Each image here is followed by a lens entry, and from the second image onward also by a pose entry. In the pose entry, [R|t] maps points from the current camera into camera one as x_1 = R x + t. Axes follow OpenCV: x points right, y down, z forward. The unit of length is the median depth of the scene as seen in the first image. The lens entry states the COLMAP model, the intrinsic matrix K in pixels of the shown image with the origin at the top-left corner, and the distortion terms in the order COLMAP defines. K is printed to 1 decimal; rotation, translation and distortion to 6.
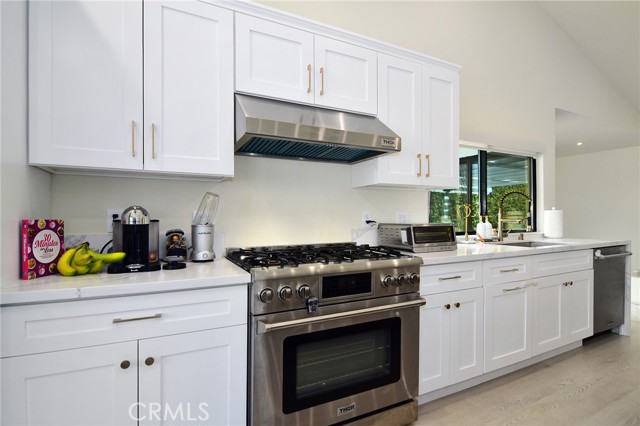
lens RADIAL K [[315.4, 0, 320.0], [0, 315.4, 213.0], [0, 0, 1]] dist [0.003658, -0.000080]
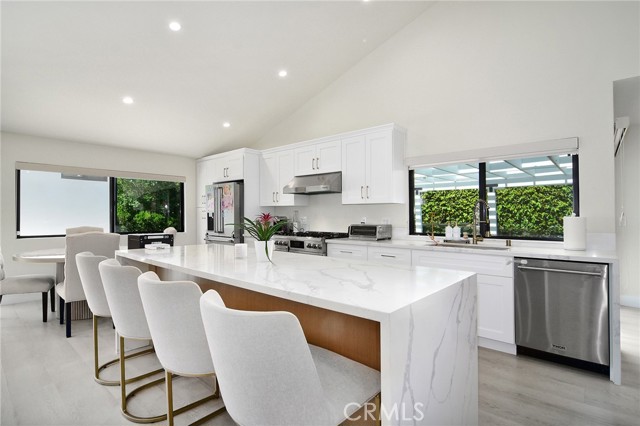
lens RADIAL K [[319.3, 0, 320.0], [0, 319.3, 213.0], [0, 0, 1]] dist [0.003531, 0.000242]
pose [[0.394158, -0.004051, -0.919034, 2.841248], [0.005011, 0.999985, -0.002258, -0.047461], [0.919029, -0.003715, 0.394172, 0.075182]]
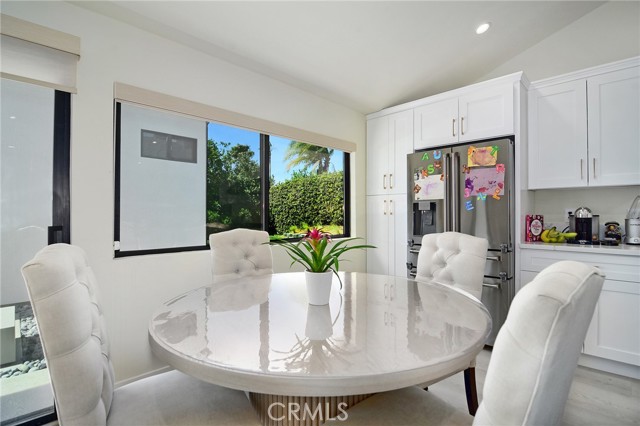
lens RADIAL K [[309.7, 0, 320.0], [0, 309.7, 213.0], [0, 0, 1]] dist [-0.024340, -0.000034]
pose [[0.329371, -0.001098, -0.944200, 0.515737], [0.007260, 0.999973, 0.001370, -0.002364], [0.944173, -0.007307, 0.329370, -0.913935]]
